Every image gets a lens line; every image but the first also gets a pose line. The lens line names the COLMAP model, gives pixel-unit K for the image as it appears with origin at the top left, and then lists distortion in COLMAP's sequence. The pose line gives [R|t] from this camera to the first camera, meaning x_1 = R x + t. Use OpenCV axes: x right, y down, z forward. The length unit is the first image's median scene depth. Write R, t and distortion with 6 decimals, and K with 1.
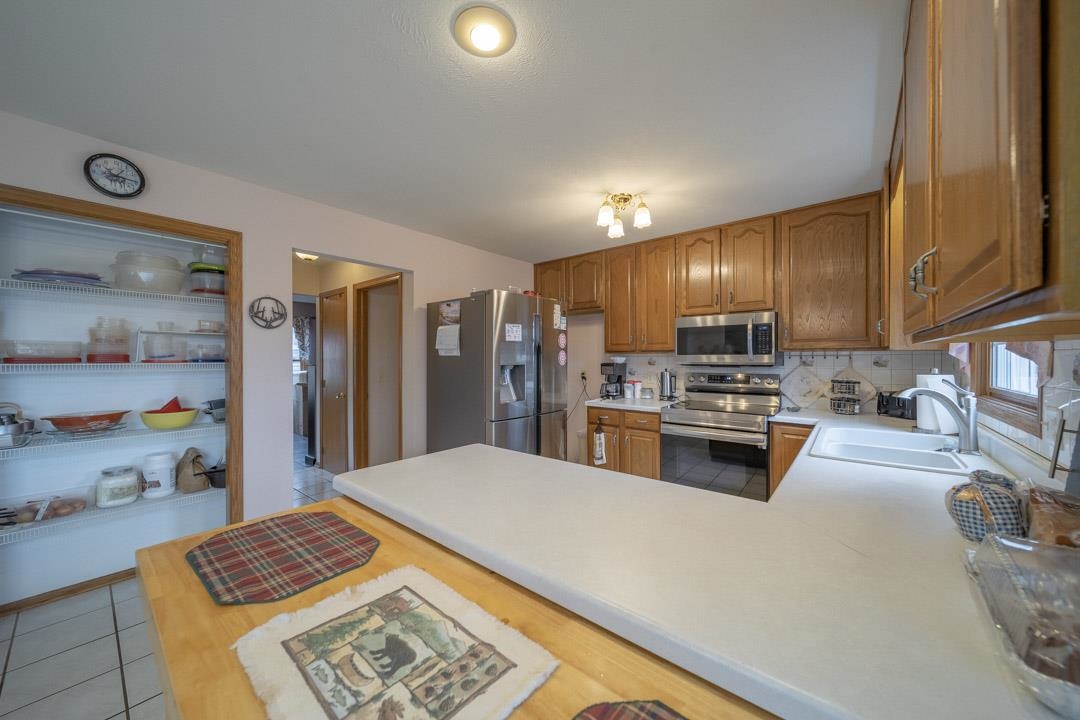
lens RADIAL K [[382.5, 0, 541.8], [0, 382.5, 355.5], [0, 0, 1]] dist [0.001135, 0.000033]
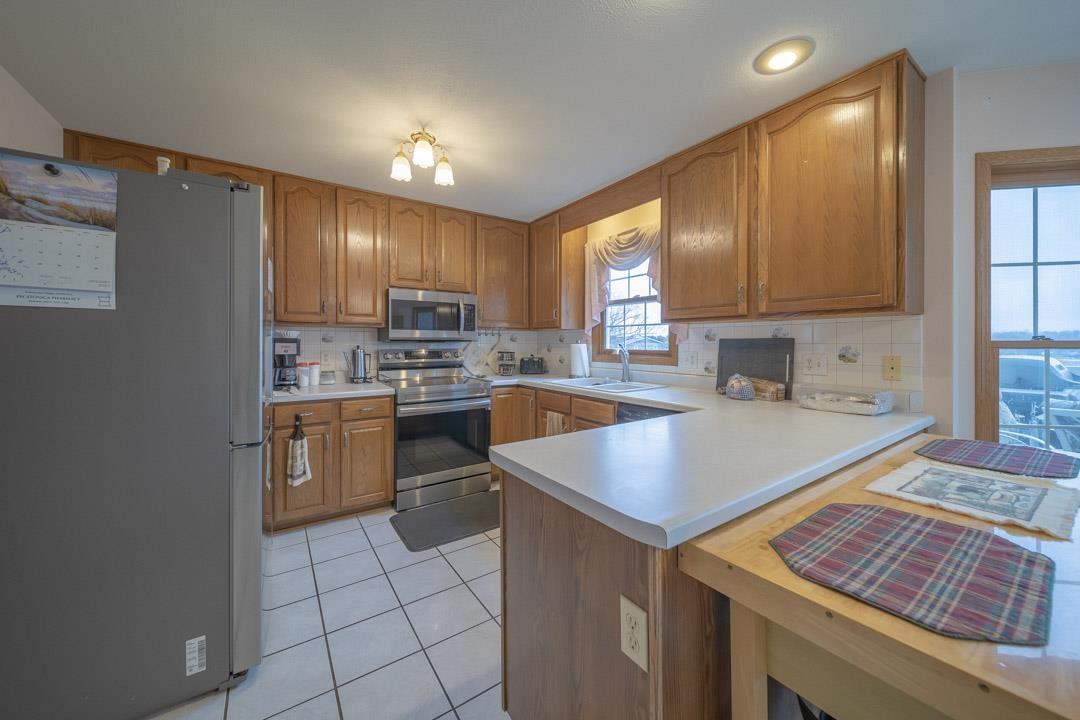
lens RADIAL K [[393.9, 0, 542.7], [0, 393.9, 340.8], [0, 0, 1]] dist [-0.002191, -0.000400]
pose [[0.269107, 0.008312, 0.963074, -0.466880], [-0.006837, 0.999954, -0.006720, 0.031290], [-0.963086, -0.004776, 0.269151, 0.433164]]
